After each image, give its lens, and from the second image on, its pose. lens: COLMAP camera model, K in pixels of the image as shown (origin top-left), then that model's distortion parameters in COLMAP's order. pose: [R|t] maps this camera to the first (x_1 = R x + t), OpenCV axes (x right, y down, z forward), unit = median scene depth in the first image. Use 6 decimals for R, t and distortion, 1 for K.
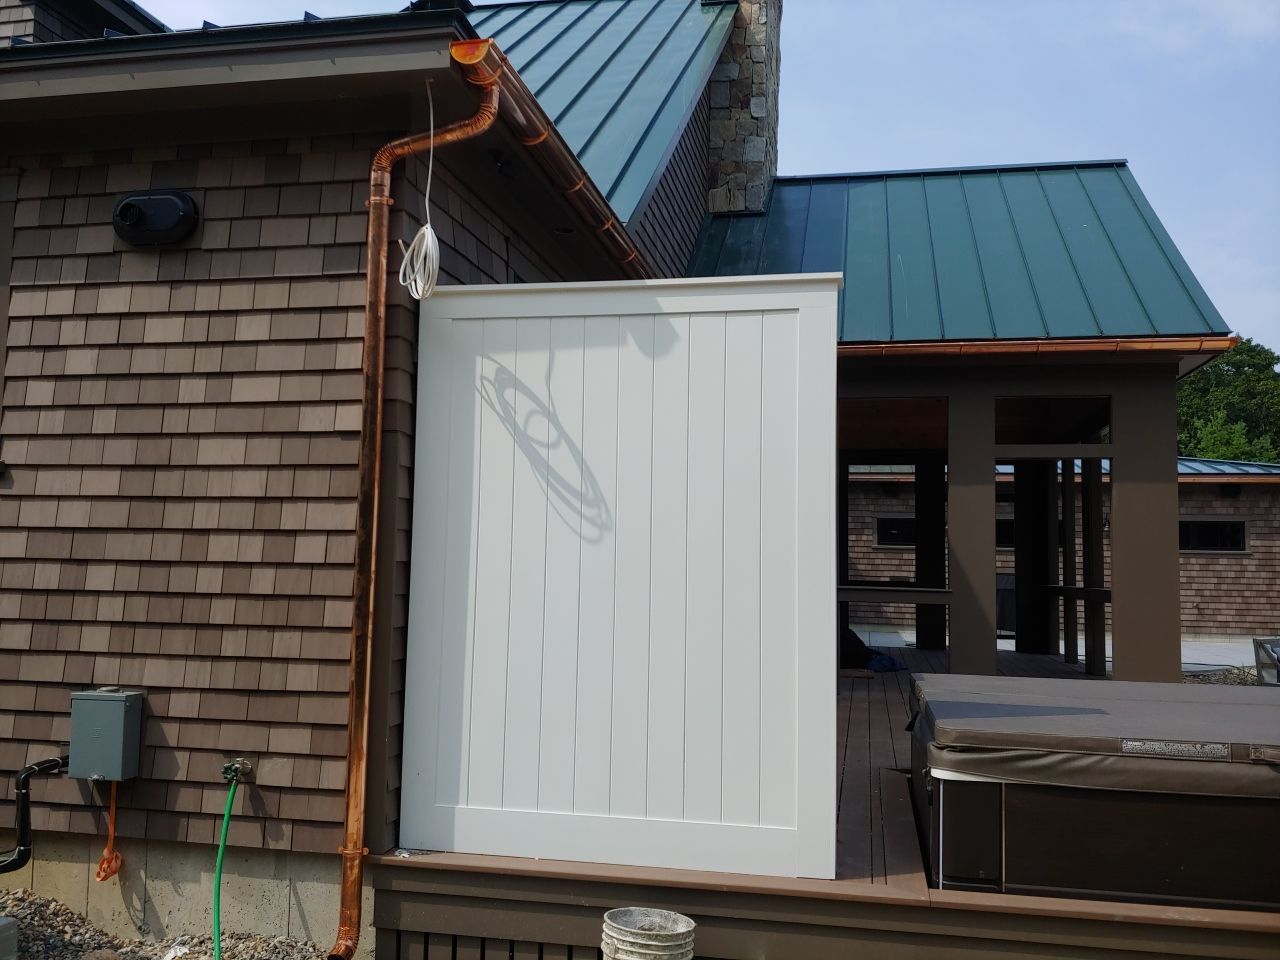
lens RADIAL K [[1130.5, 0, 648.7], [0, 1130.5, 476.8], [0, 0, 1]] dist [0.080426, -0.112034]
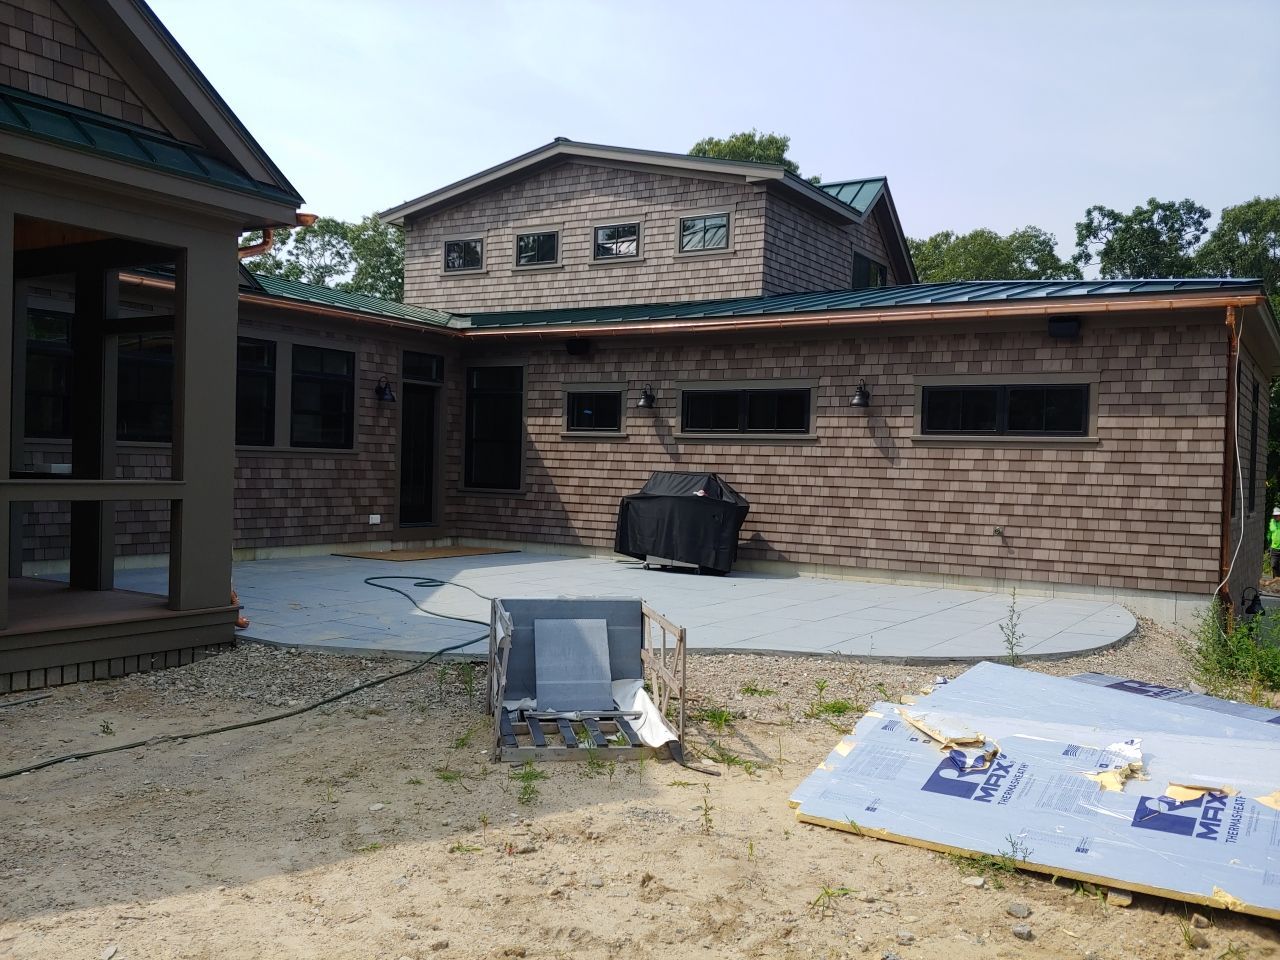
lens RADIAL K [[1130.5, 0, 643.2], [0, 1130.5, 476.4], [0, 0, 1]] dist [0.080426, -0.112034]
pose [[0.918639, 0.012749, -0.394892, 0.540663], [0.020146, 0.996667, 0.079045, 0.035606], [0.394583, -0.080569, 0.915321, 0.403715]]
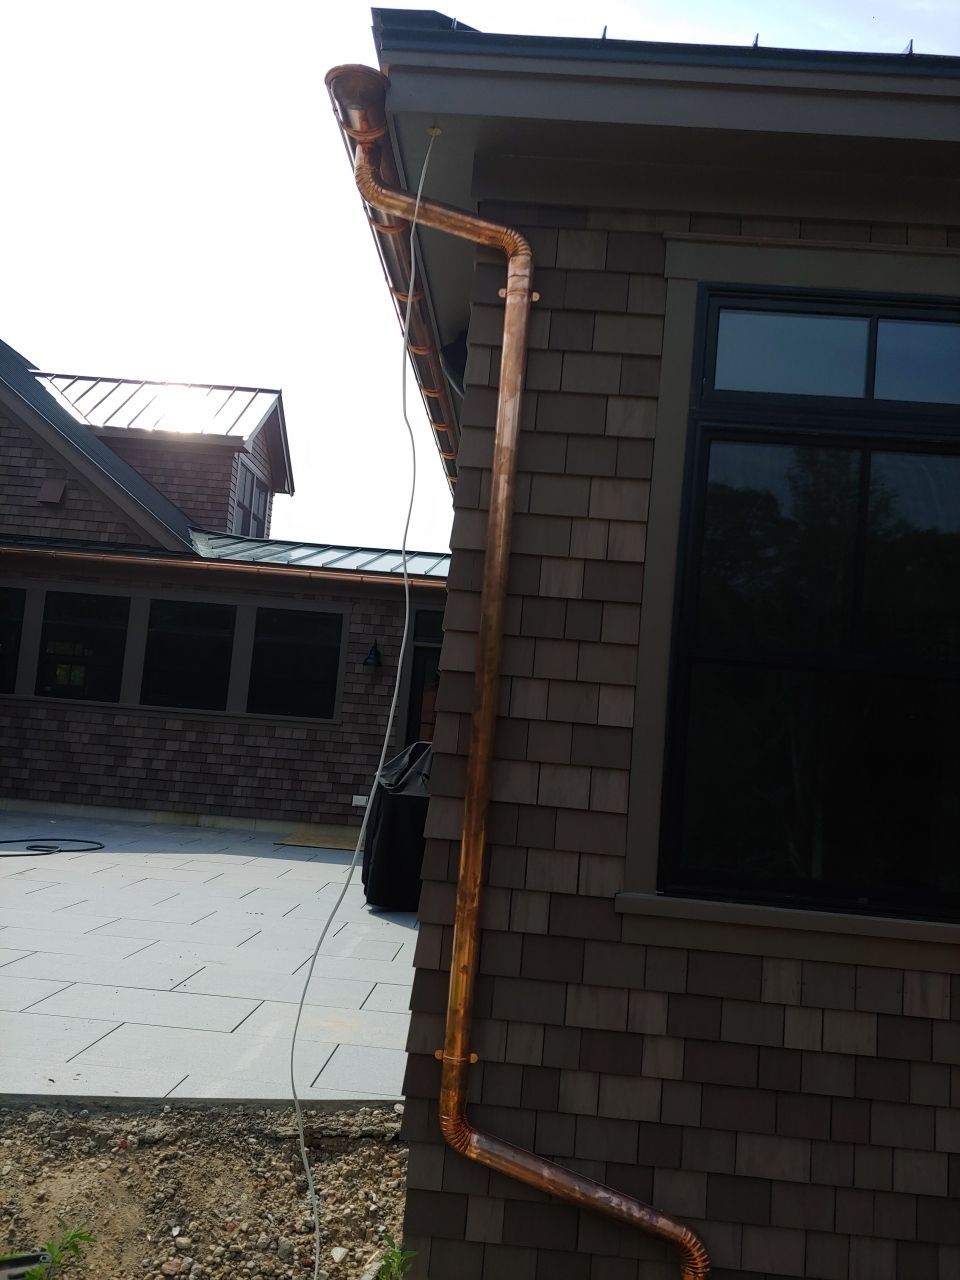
lens RADIAL K [[1130.5, 0, 468.6], [0, 1130.5, 613.1], [0, 0, 1]] dist [0.080426, -0.112034]
pose [[0.128124, -0.117644, -0.984756, 0.842598], [0.002937, 0.992980, -0.118244, 0.113880], [0.991754, 0.012258, 0.127570, 1.268025]]
